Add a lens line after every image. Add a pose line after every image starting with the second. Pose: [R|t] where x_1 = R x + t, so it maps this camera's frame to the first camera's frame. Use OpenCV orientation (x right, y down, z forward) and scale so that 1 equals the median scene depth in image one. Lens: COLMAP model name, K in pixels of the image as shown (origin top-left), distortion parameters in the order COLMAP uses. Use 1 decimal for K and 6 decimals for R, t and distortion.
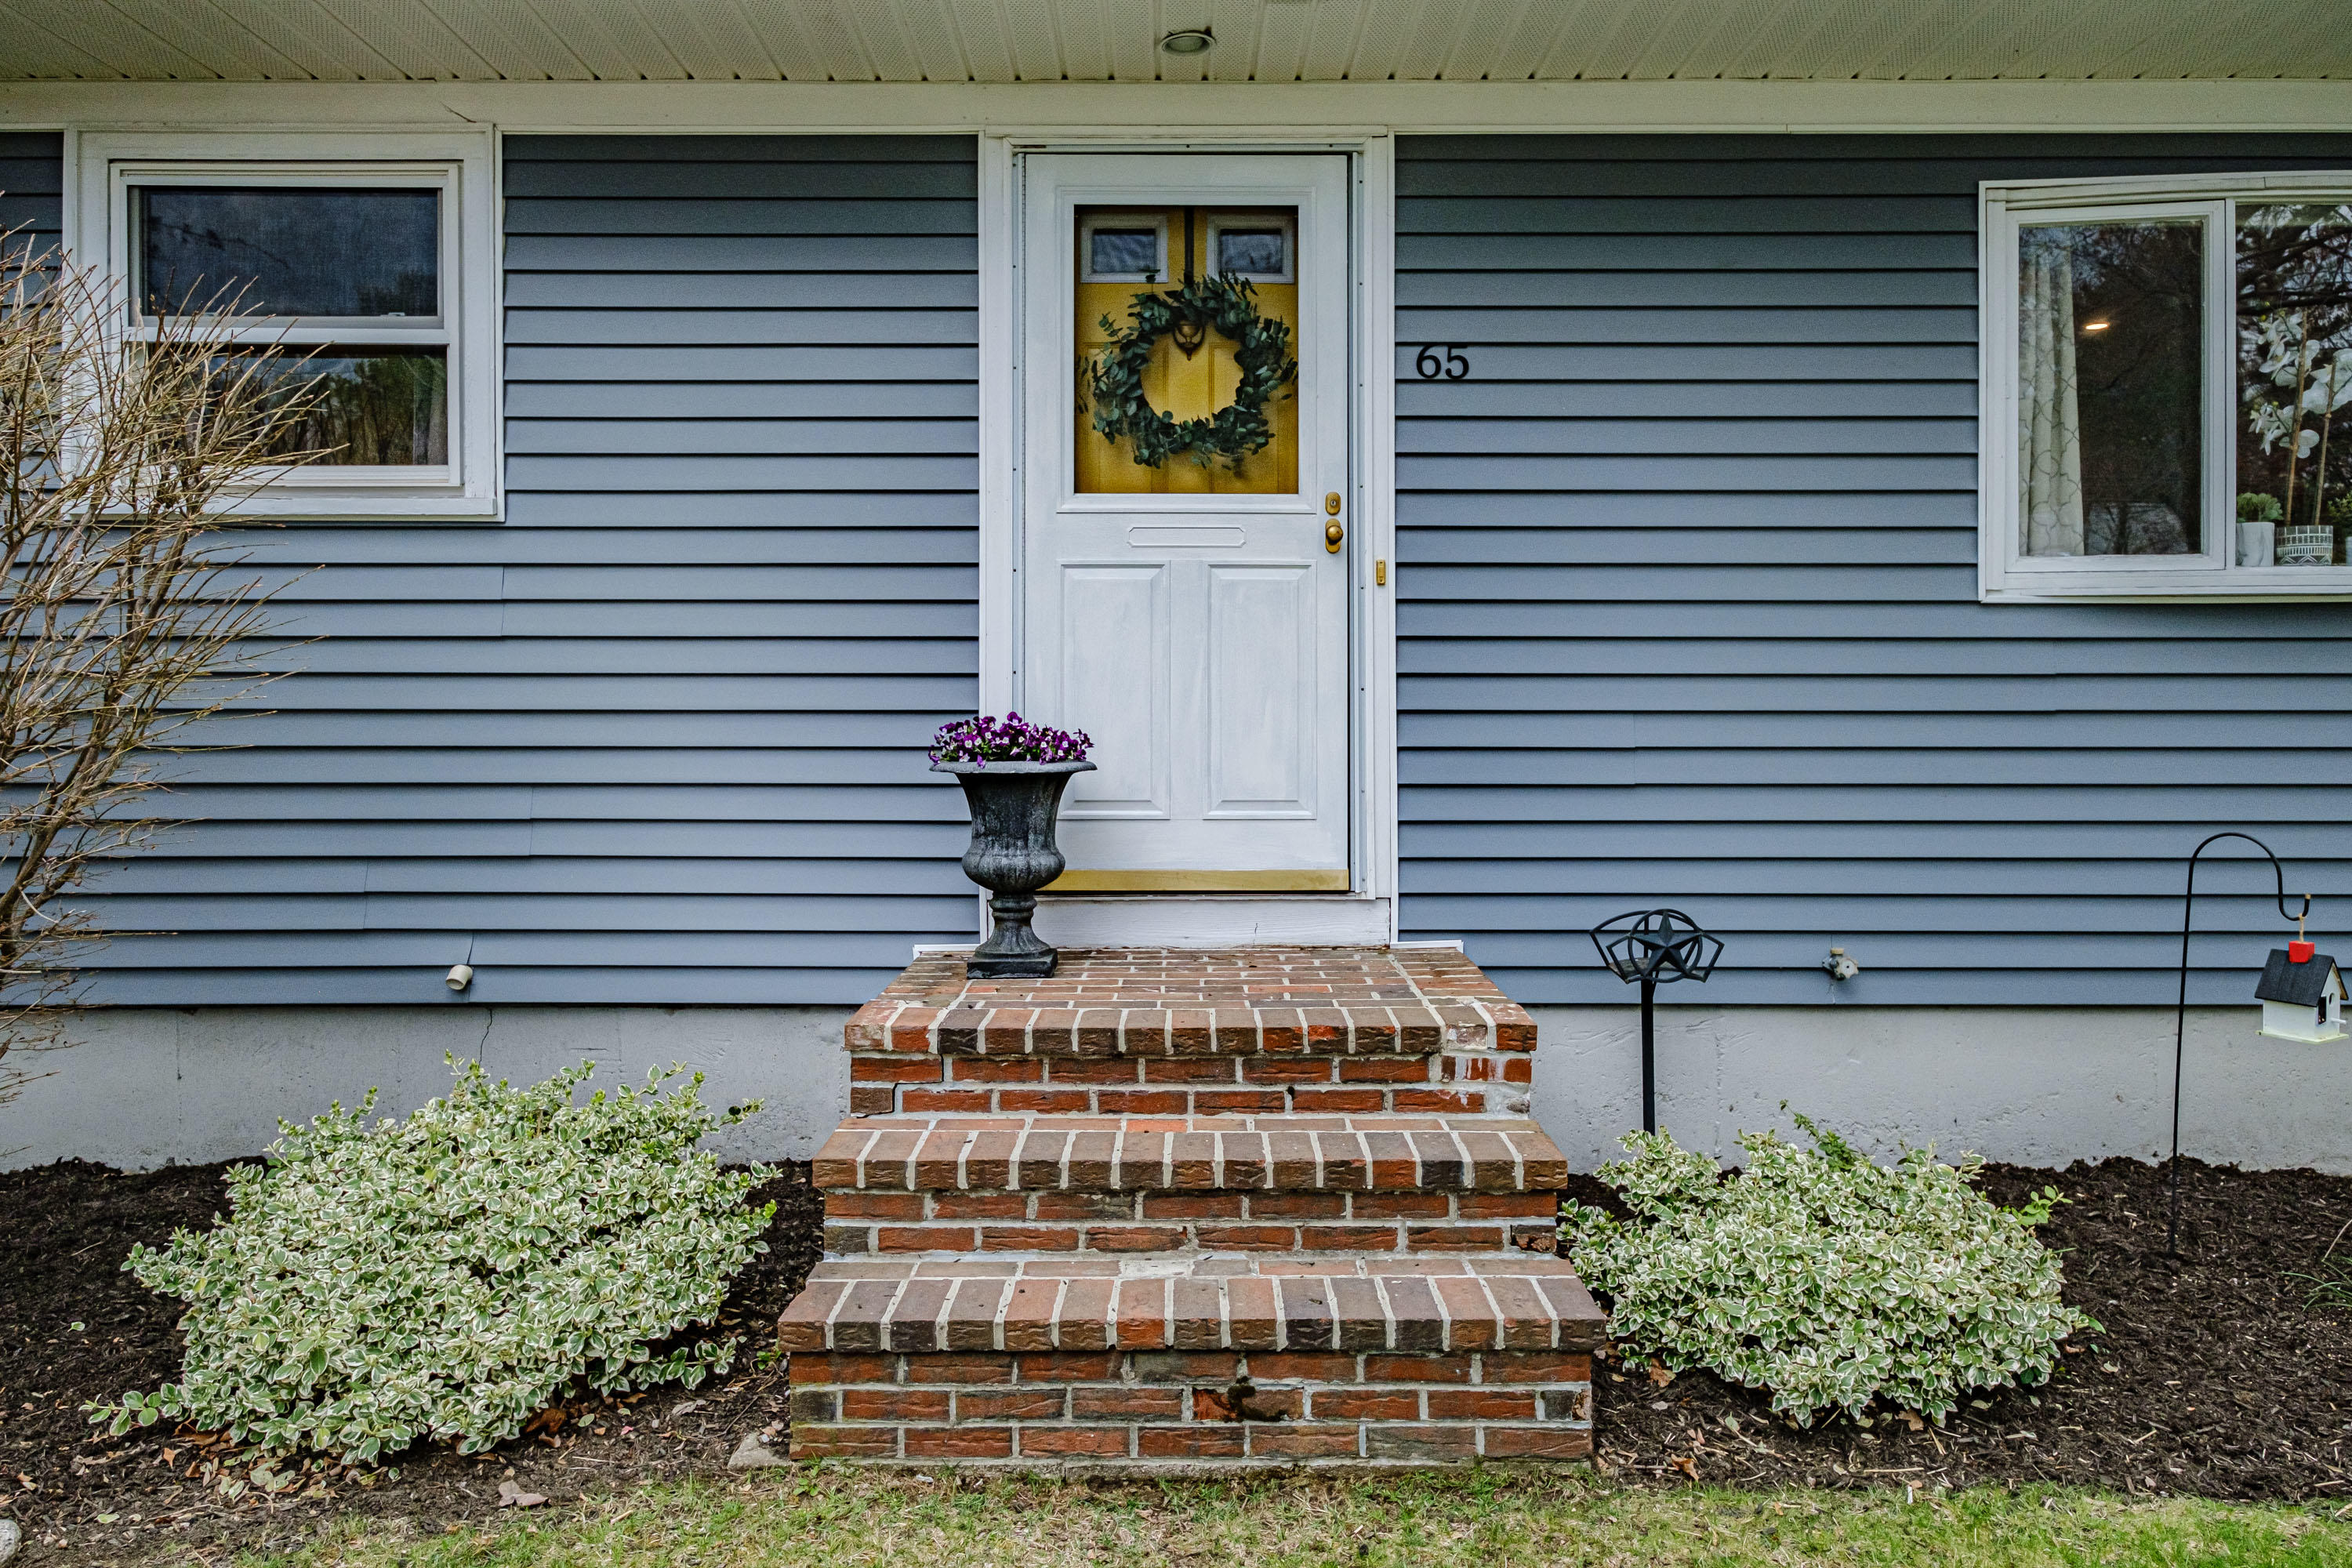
lens RADIAL K [[1543.0, 0, 1190.6], [0, 1543.0, 660.9], [0, 0, 1]] dist [0.005453, 0.000981]
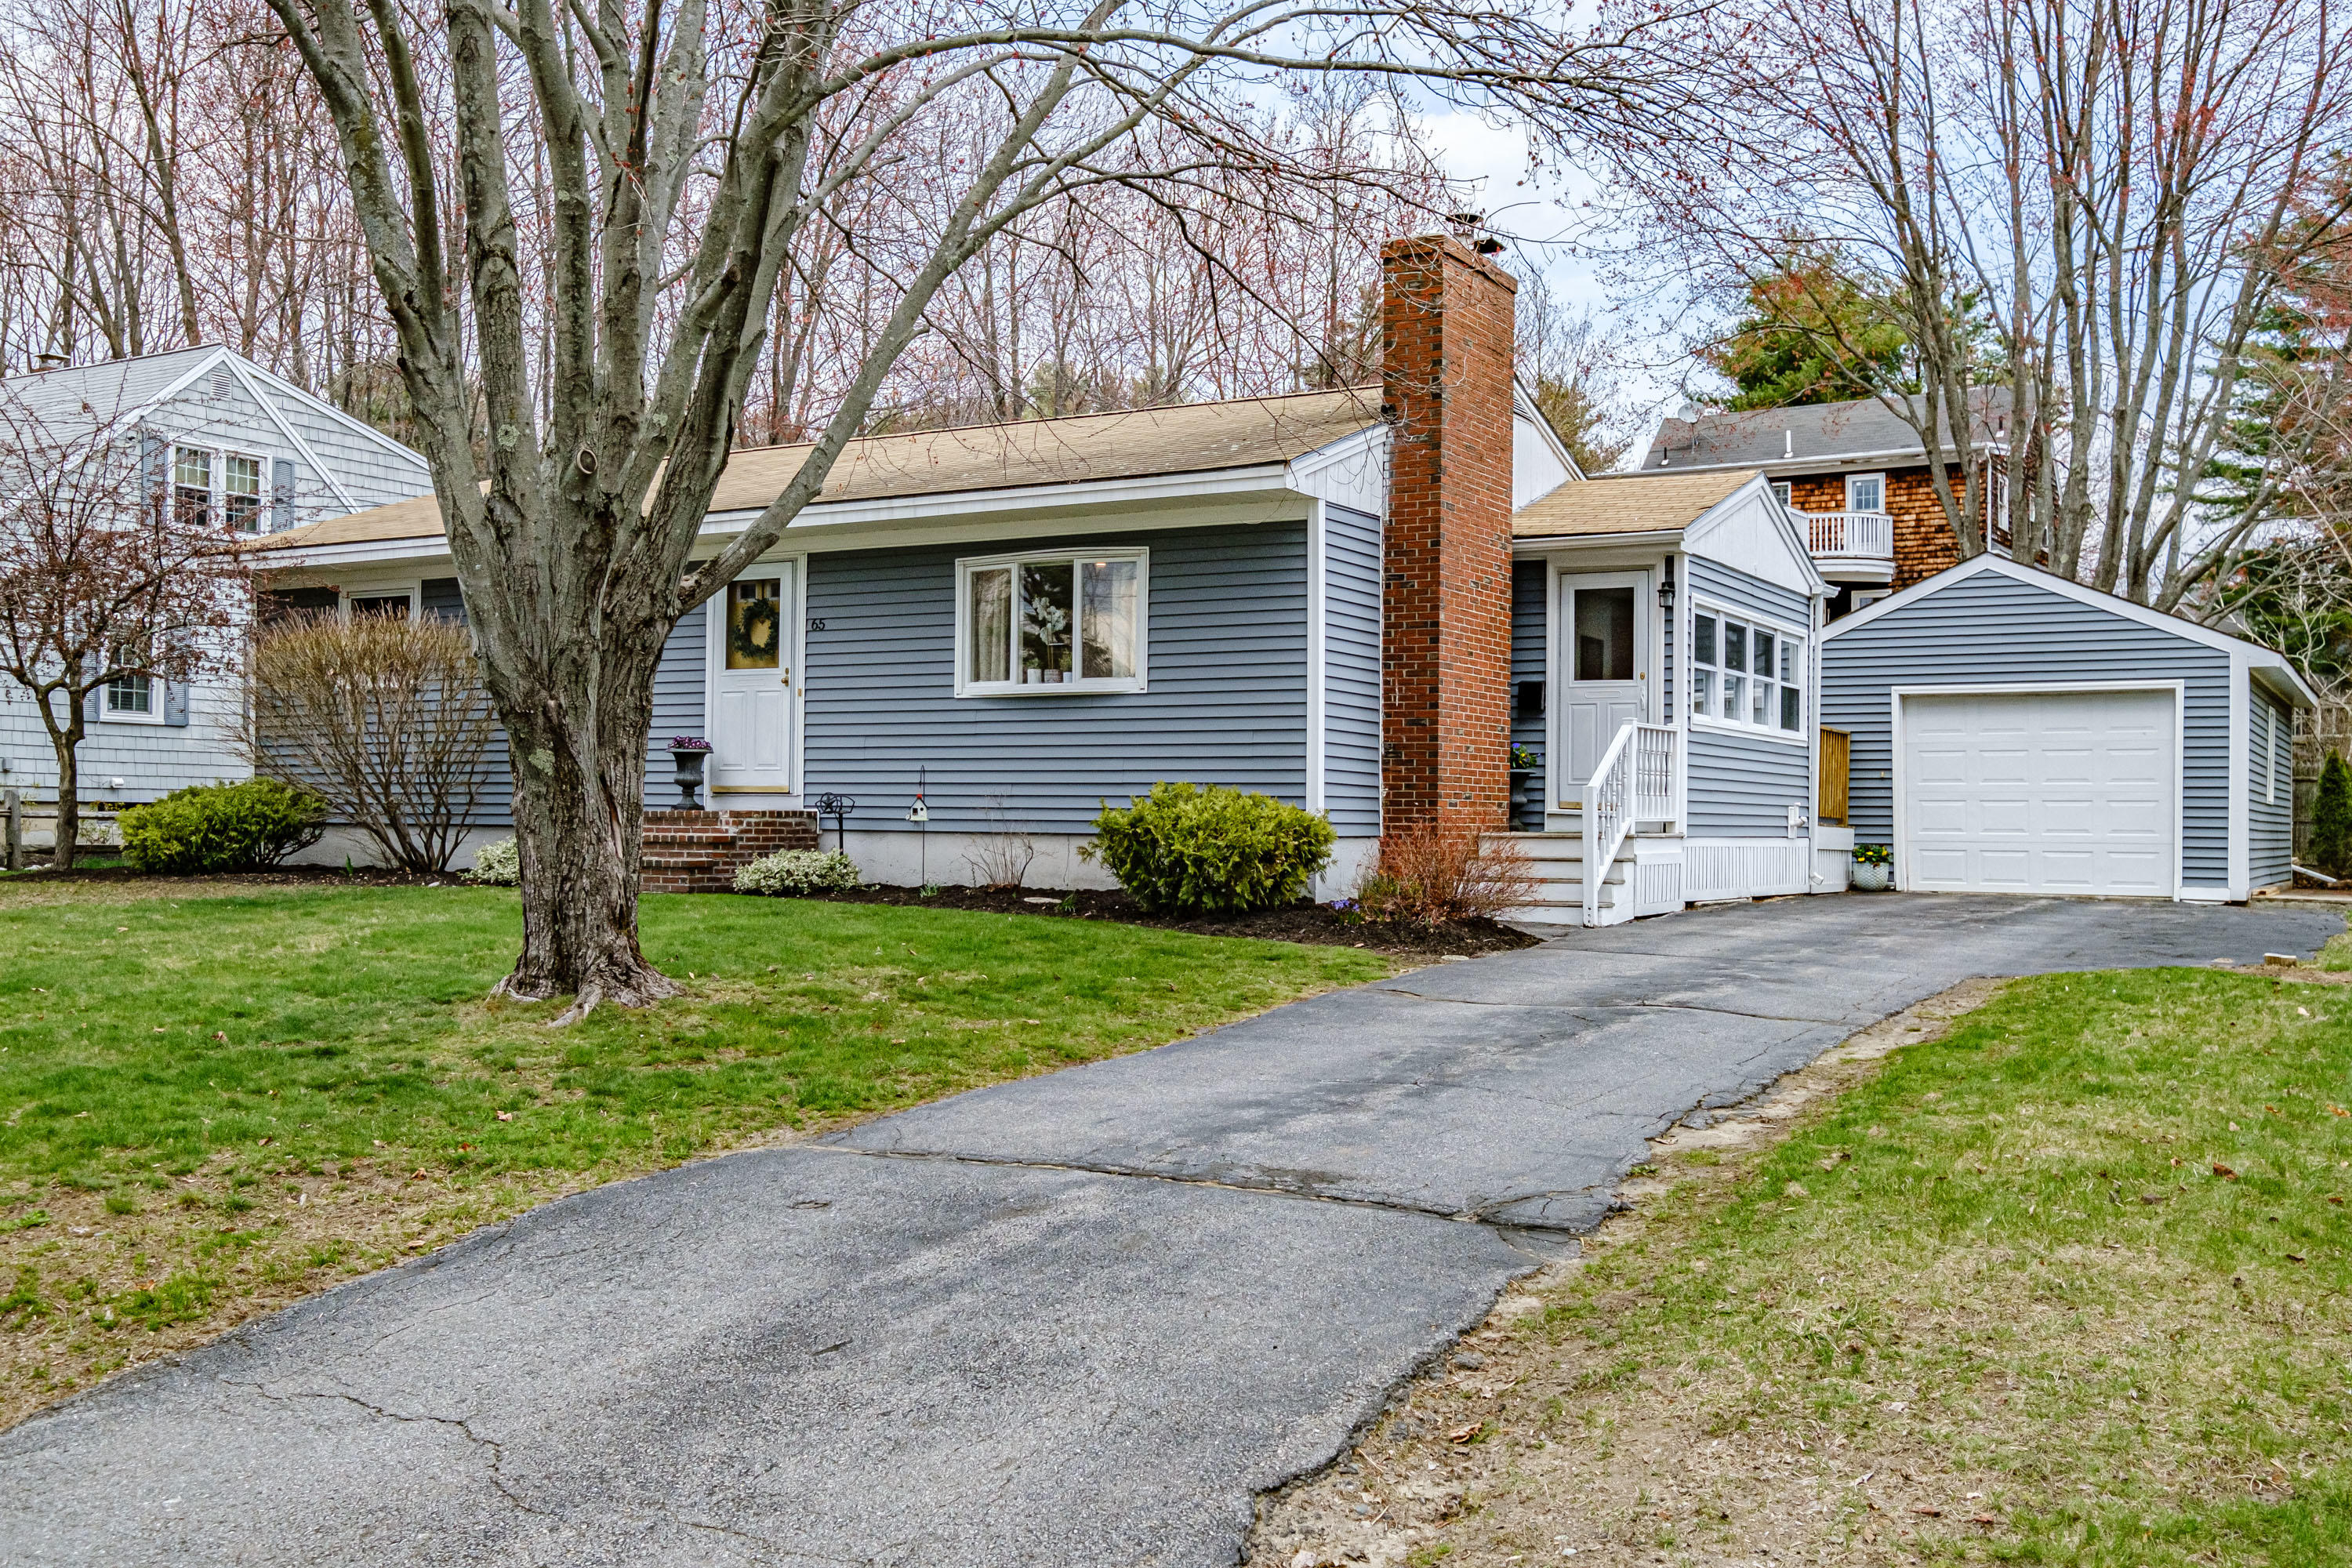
lens RADIAL K [[2108.9, 0, 1177.3], [0, 2108.9, 785.0], [0, 0, 1]] dist [-0.006202, 0.026315]
pose [[0.864001, 0.001913, -0.503487, 2.952857], [-0.011813, 0.999795, -0.016473, 0.193632], [0.503352, 0.020181, 0.863846, -2.324005]]
